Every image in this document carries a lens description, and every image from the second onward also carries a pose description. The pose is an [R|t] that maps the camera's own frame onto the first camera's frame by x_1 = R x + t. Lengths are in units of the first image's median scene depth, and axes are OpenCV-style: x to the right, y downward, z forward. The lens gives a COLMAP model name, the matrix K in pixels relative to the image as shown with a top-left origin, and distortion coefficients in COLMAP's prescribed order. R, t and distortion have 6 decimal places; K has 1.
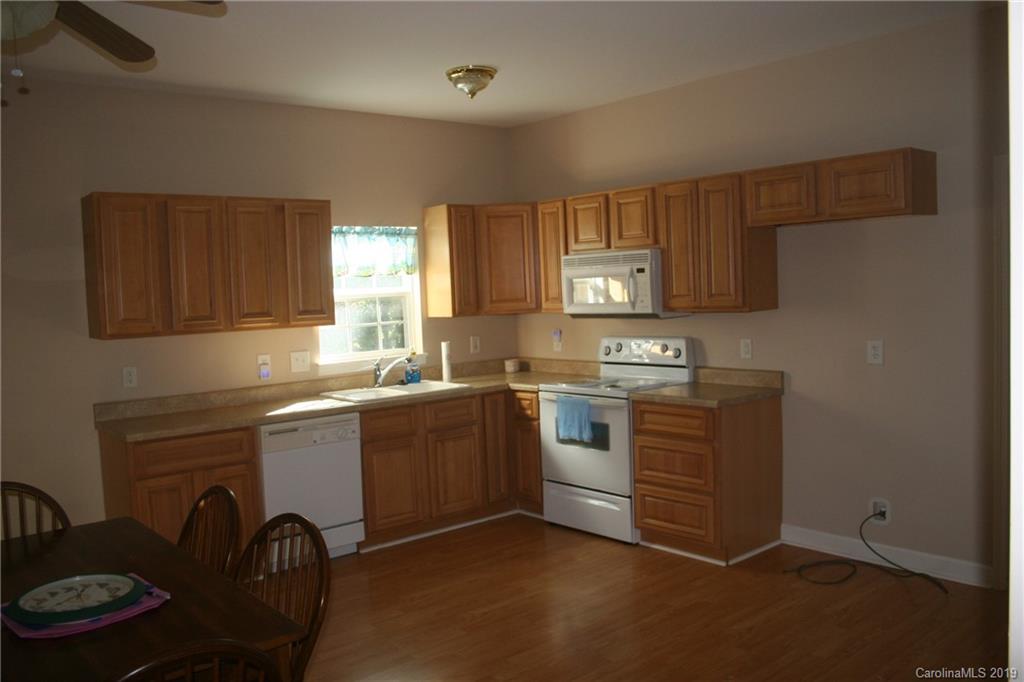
lens RADIAL K [[848.4, 0, 516.2], [0, 848.4, 346.2], [0, 0, 1]] dist [-0.155483, 0.130129]
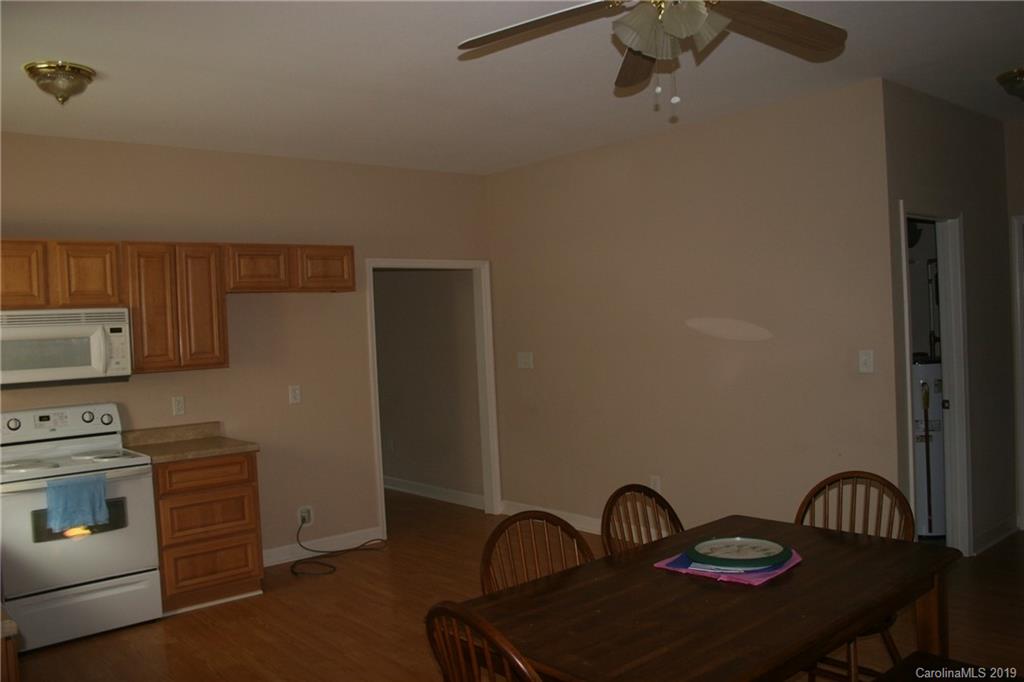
lens RADIAL K [[848.4, 0, 516.2], [0, 848.4, 346.2], [0, 0, 1]] dist [-0.155483, 0.130129]
pose [[-0.016996, 0.022740, 0.999597, -0.785533], [0.122023, 0.992316, -0.020499, 0.000976], [-0.992382, 0.121625, -0.019640, 0.587462]]
